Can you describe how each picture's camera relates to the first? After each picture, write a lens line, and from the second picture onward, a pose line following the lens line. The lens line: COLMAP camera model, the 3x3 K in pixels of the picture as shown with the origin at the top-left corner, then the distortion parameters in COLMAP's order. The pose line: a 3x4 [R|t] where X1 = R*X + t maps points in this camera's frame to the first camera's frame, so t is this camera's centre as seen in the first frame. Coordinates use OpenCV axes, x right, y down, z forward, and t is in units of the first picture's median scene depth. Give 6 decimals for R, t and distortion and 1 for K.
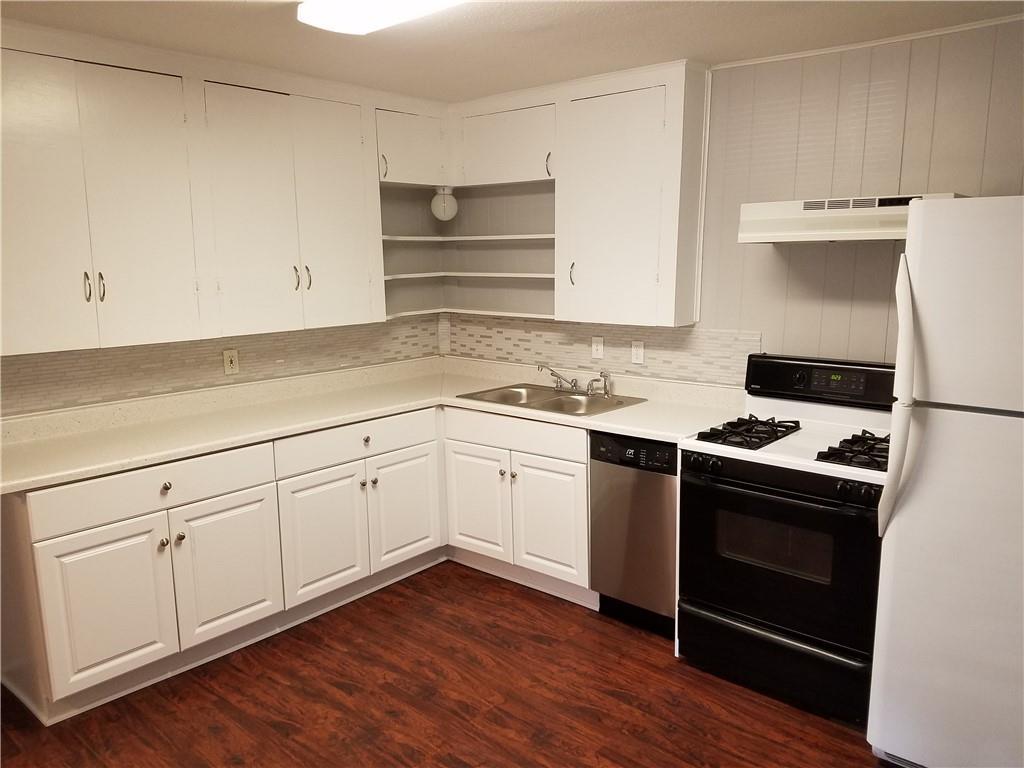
lens RADIAL K [[802.9, 0, 495.0], [0, 802.9, 382.8], [0, 0, 1]] dist [0.117135, -0.134021]
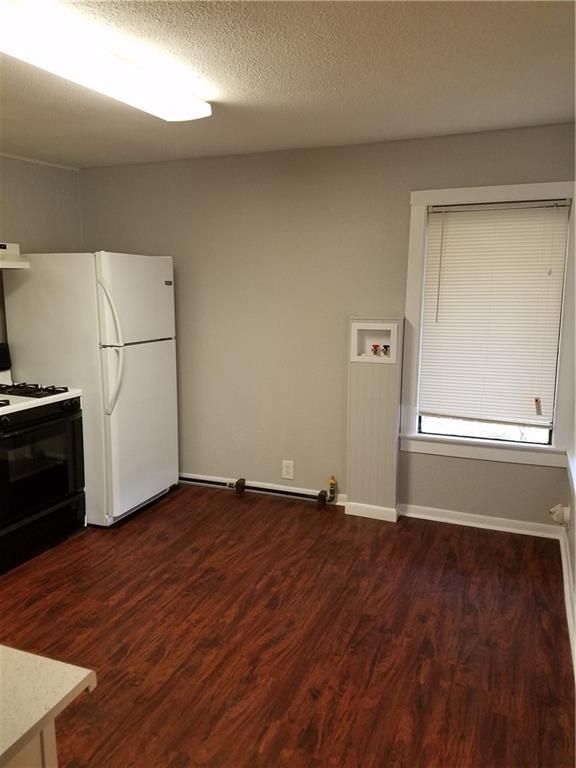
lens RADIAL K [[602.1, 0, 280.5], [0, 602.1, 386.2], [0, 0, 1]] dist [0.117135, -0.134021]
pose [[-0.336676, -0.147643, 0.929973, -0.813798], [0.161109, 0.964035, 0.211376, -0.100398], [-0.927735, 0.220993, -0.300781, 0.783010]]
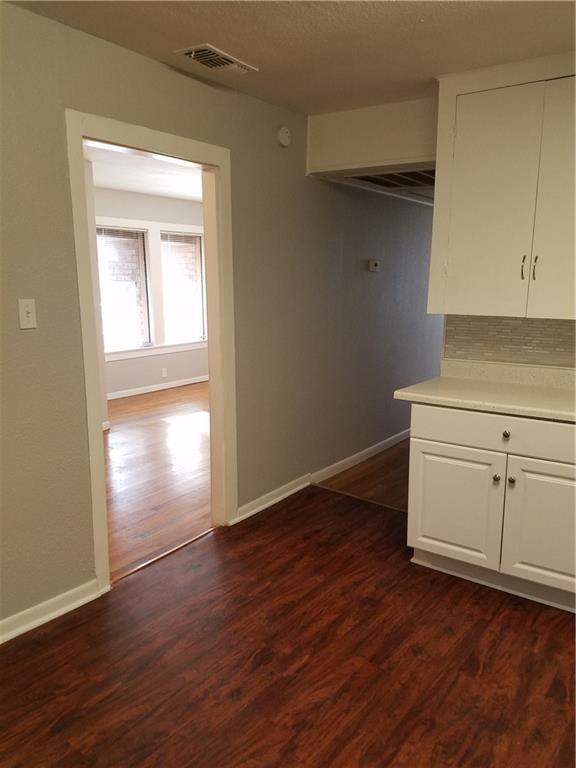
lens RADIAL K [[596.0, 0, 288.0], [0, 596.0, 384.0], [0, 0, 1]] dist [0.004850, 0.001466]
pose [[0.104447, 0.185262, -0.977123, 0.379464], [-0.166674, 0.971861, 0.166448, -0.034172], [0.980464, 0.145476, 0.132387, 0.525679]]
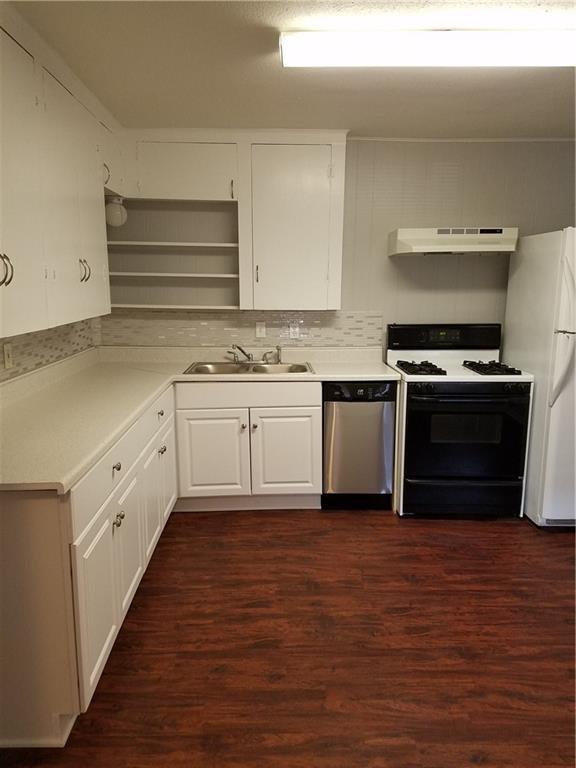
lens RADIAL K [[602.1, 0, 280.5], [0, 602.1, 386.2], [0, 0, 1]] dist [0.117135, -0.134021]
pose [[0.727050, -0.100993, 0.679117, -0.705027], [0.099205, 0.994195, 0.041642, 0.016261], [-0.679380, 0.037096, 0.732848, 0.288893]]
